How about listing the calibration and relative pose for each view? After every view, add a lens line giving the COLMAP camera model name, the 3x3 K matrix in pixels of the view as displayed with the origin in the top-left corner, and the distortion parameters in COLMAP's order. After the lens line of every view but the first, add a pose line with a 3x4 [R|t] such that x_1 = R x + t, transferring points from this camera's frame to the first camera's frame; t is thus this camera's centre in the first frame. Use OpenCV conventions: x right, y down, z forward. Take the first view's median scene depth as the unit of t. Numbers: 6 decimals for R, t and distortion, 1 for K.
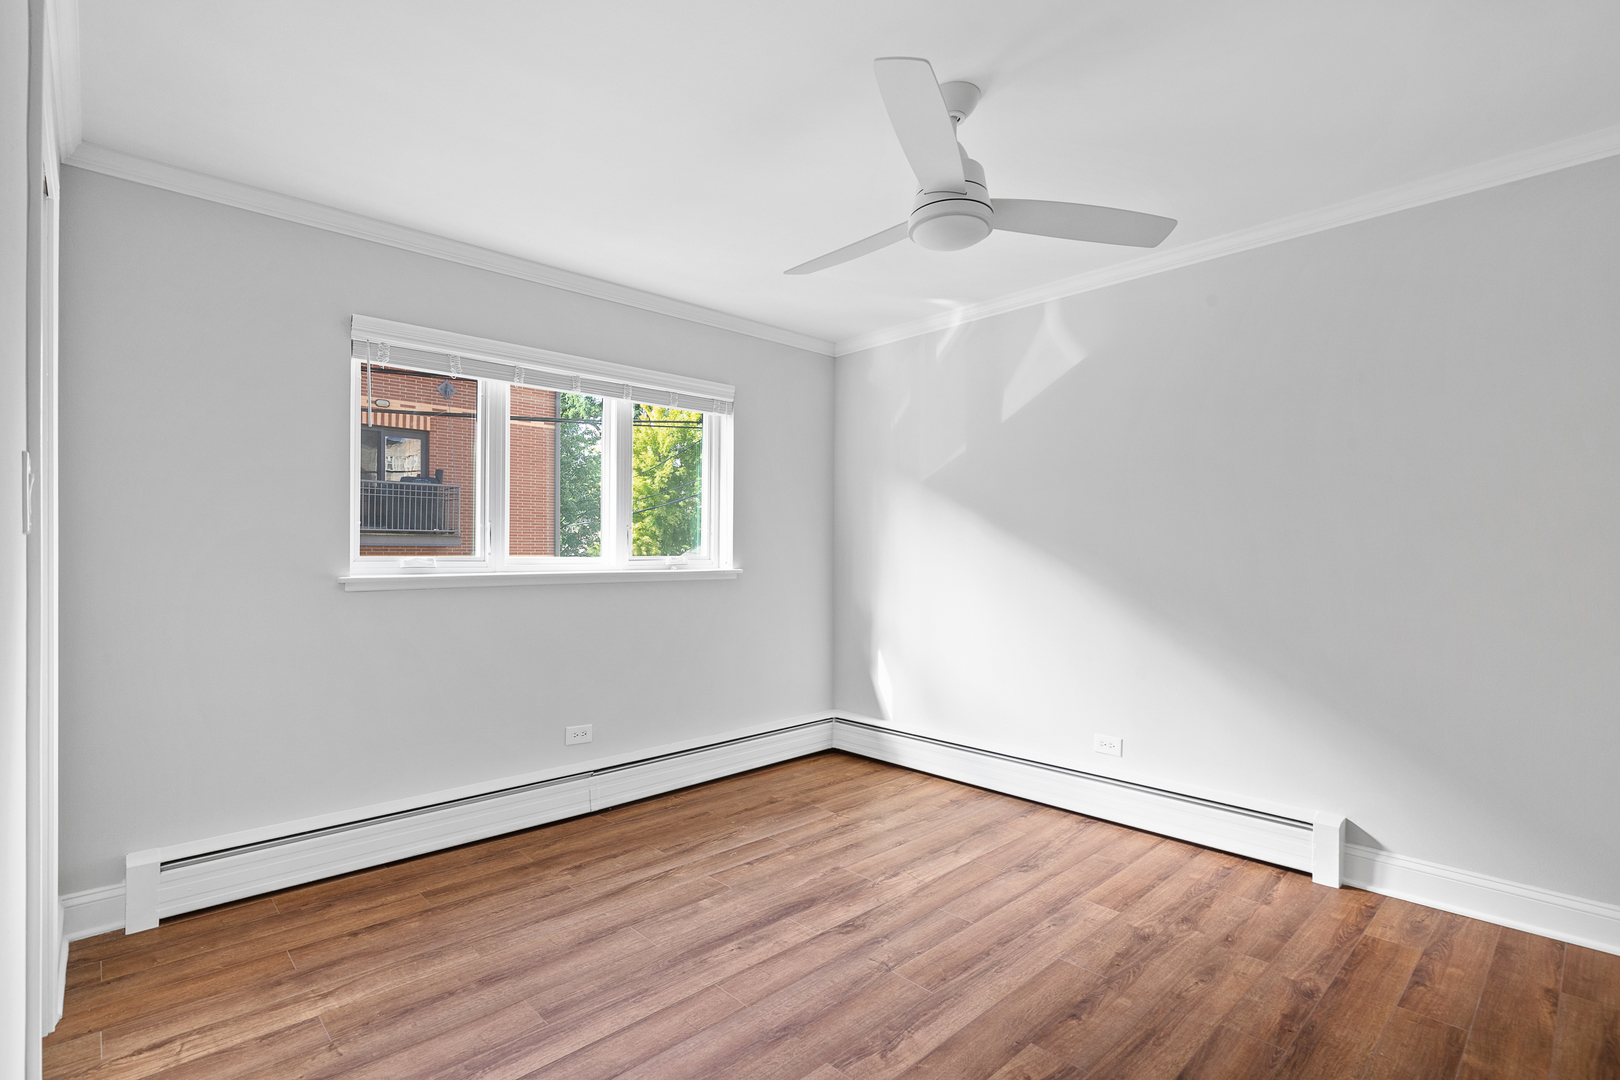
lens RADIAL K [[758.9, 0, 843.2], [0, 758.9, 559.7], [0, 0, 1]] dist [-0.000180, 0.000418]
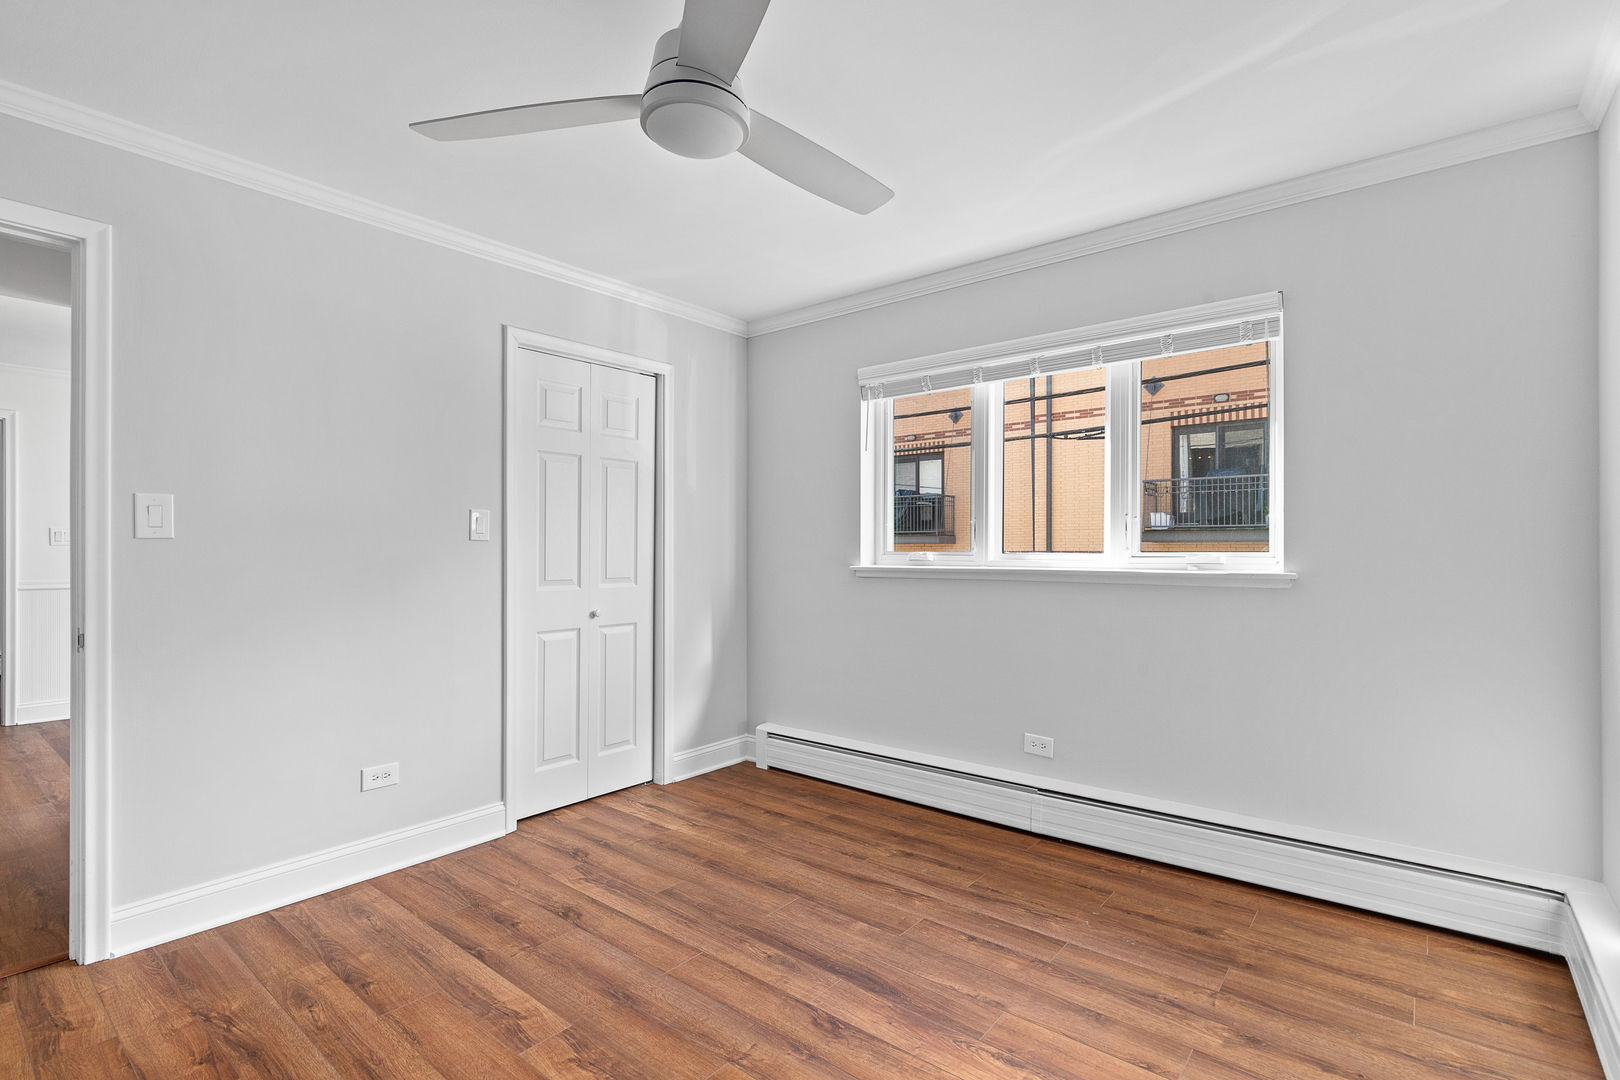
lens RADIAL K [[758.9, 0, 783.5], [0, 758.9, 548.0], [0, 0, 1]] dist [-0.000180, 0.000418]
pose [[0.091744, -0.003904, -0.995775, 0.691100], [-0.009686, 0.999942, -0.004812, -0.002195], [0.995735, 0.010086, 0.091701, 0.772658]]
